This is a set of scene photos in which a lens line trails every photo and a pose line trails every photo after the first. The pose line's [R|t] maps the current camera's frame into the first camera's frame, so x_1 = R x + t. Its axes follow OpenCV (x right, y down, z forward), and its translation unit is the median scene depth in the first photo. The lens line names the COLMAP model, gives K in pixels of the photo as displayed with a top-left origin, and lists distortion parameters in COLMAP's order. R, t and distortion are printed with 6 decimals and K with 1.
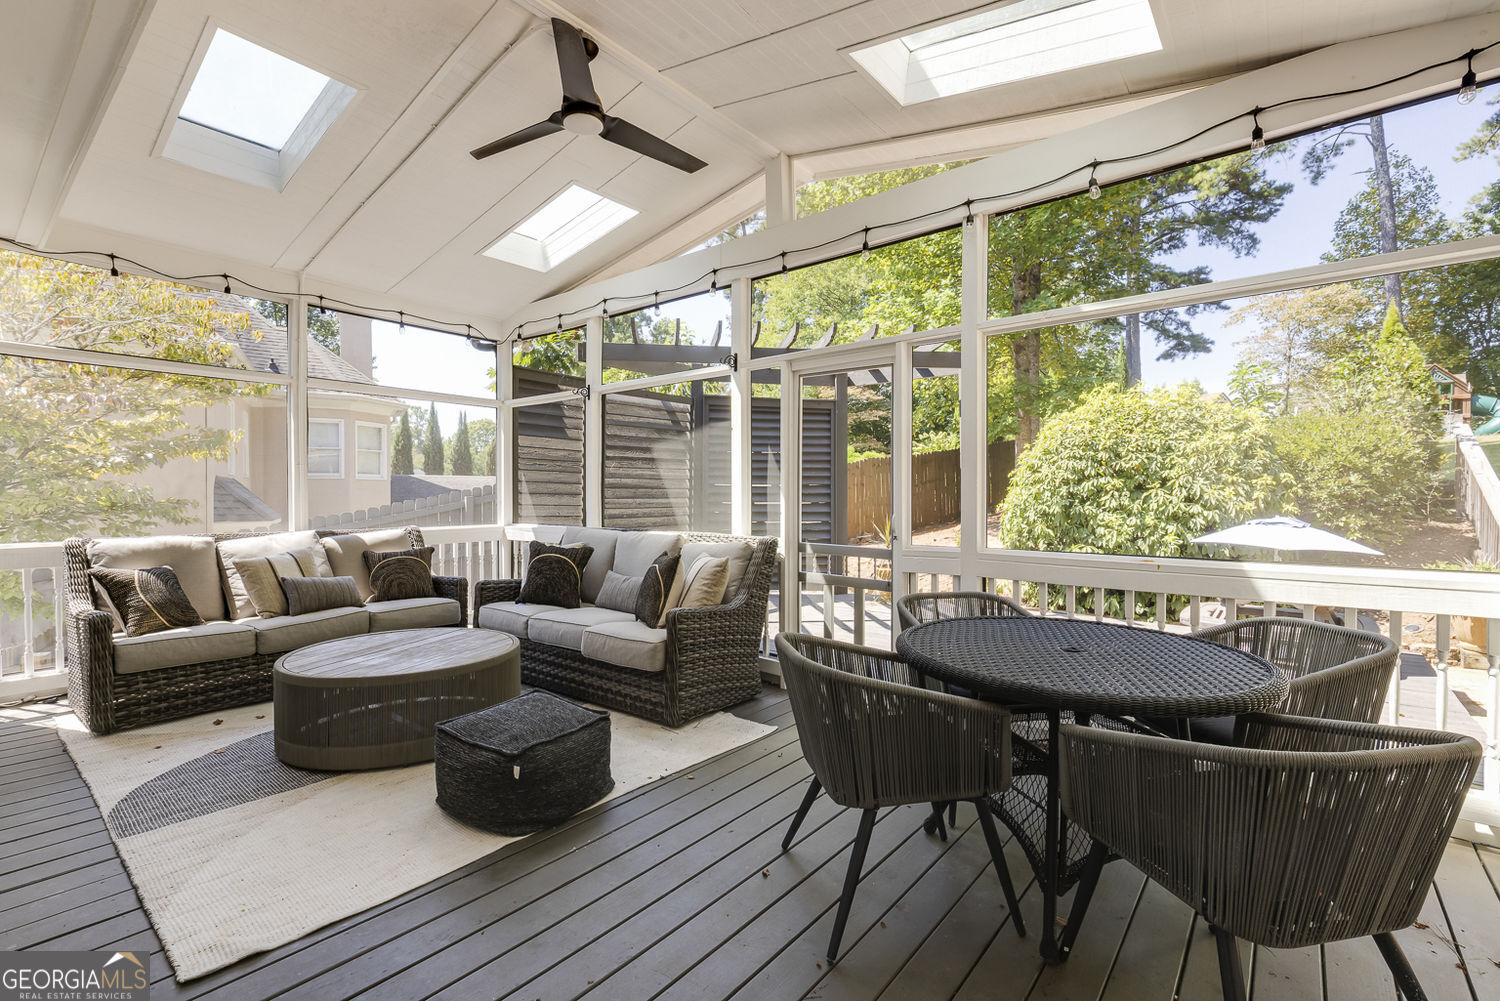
lens RADIAL K [[674.0, 0, 752.9], [0, 674.0, 501.2], [0, 0, 1]] dist [0.003354, -0.000349]
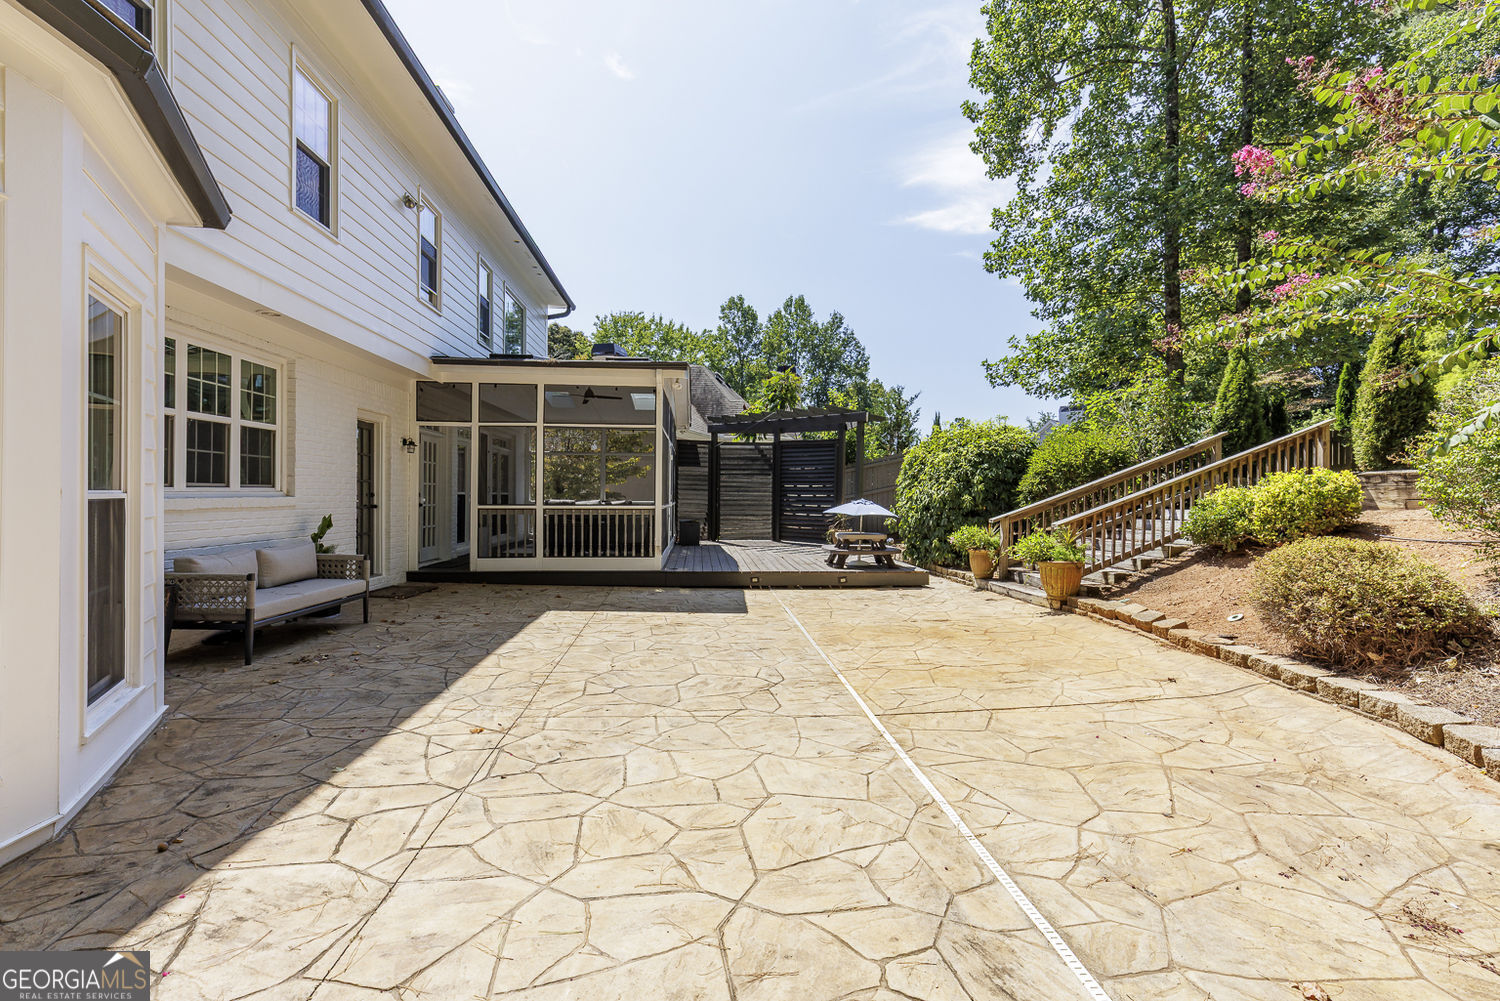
lens RADIAL K [[674.0, 0, 748.7], [0, 674.0, 500.0], [0, 0, 1]] dist [0.003354, -0.000349]
pose [[0.693913, 0.009970, -0.719990, 0.301023], [-0.016172, 0.999868, -0.001740, 0.005166], [0.719877, 0.012851, 0.693983, -0.102165]]
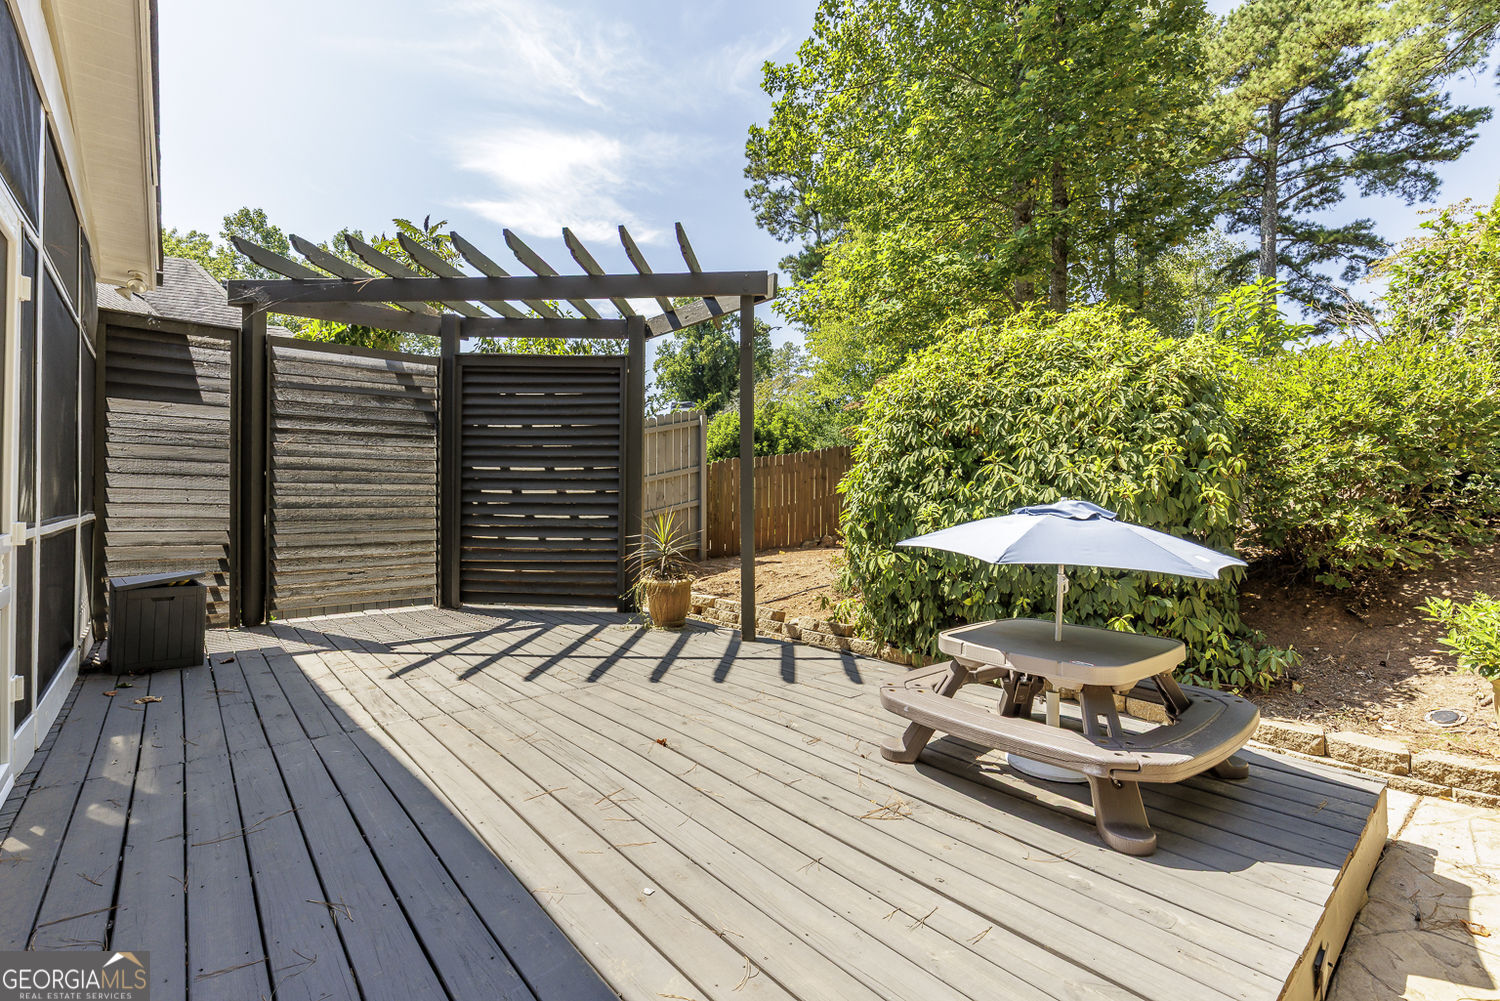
lens RADIAL K [[674.0, 0, 751.3], [0, 674.0, 502.9], [0, 0, 1]] dist [0.003354, -0.000349]
pose [[0.983829, 0.003416, -0.179078, 0.094439], [-0.004208, 0.999983, -0.004041, 0.004256], [0.179061, 0.004730, 0.983827, 0.066943]]
